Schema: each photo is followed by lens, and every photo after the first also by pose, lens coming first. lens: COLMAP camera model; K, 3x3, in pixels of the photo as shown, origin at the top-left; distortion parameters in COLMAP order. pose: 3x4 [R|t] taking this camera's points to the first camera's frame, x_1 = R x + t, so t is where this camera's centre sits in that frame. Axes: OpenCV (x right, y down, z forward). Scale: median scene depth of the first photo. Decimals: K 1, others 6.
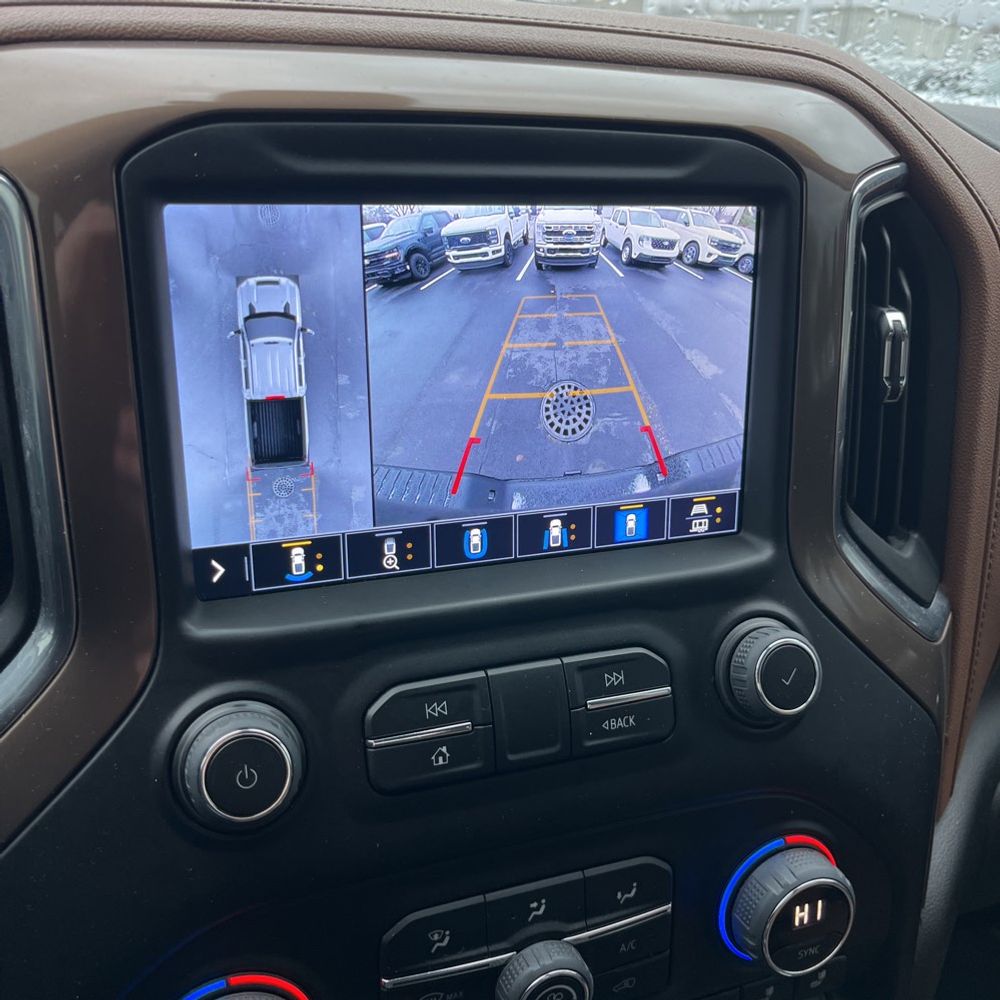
lens RADIAL K [[1011.6, 0, 529.1], [0, 1011.6, 483.4], [0, 0, 1]] dist [0.026251, 0.000000]
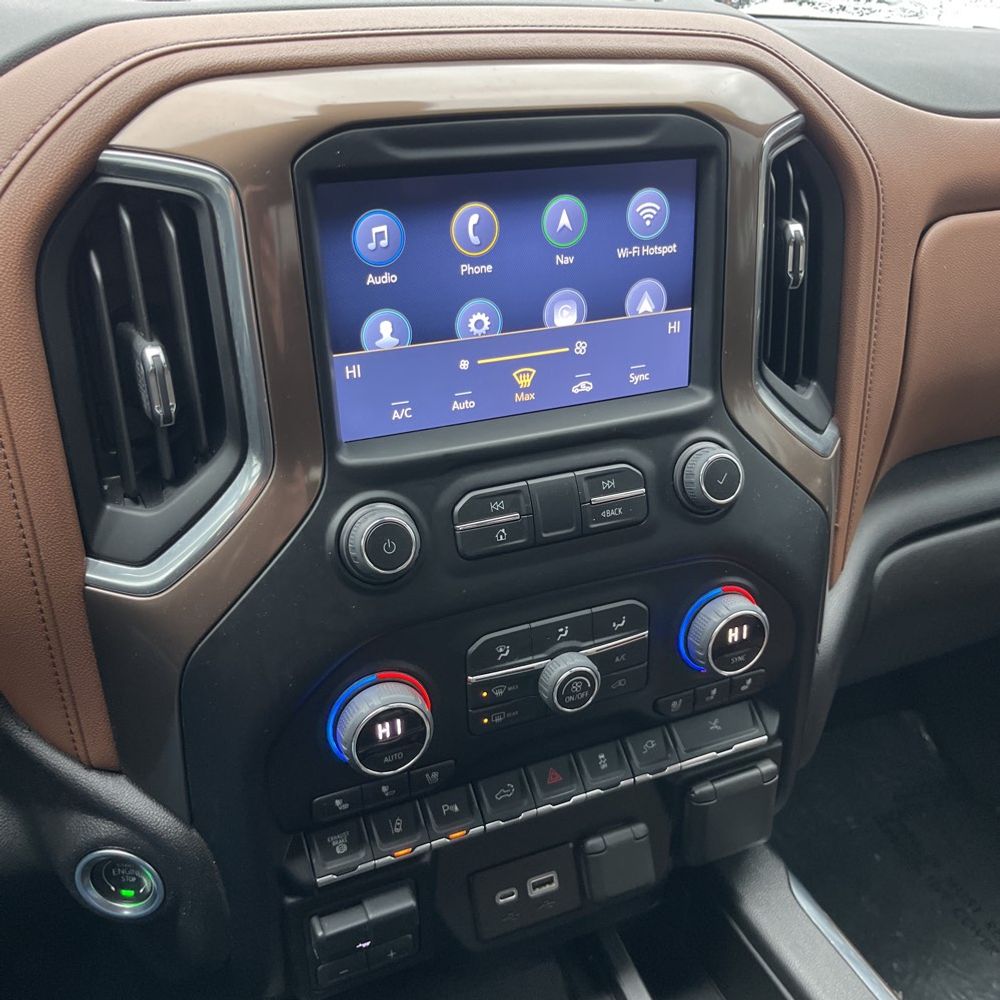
lens RADIAL K [[1011.6, 0, 510.8], [0, 1011.6, 482.9], [0, 0, 1]] dist [0.026251, 0.000000]
pose [[0.998704, -0.042800, 0.027558, -0.100994], [0.038999, 0.991242, 0.126165, -0.006701], [-0.032716, -0.124926, 0.991626, -0.486454]]
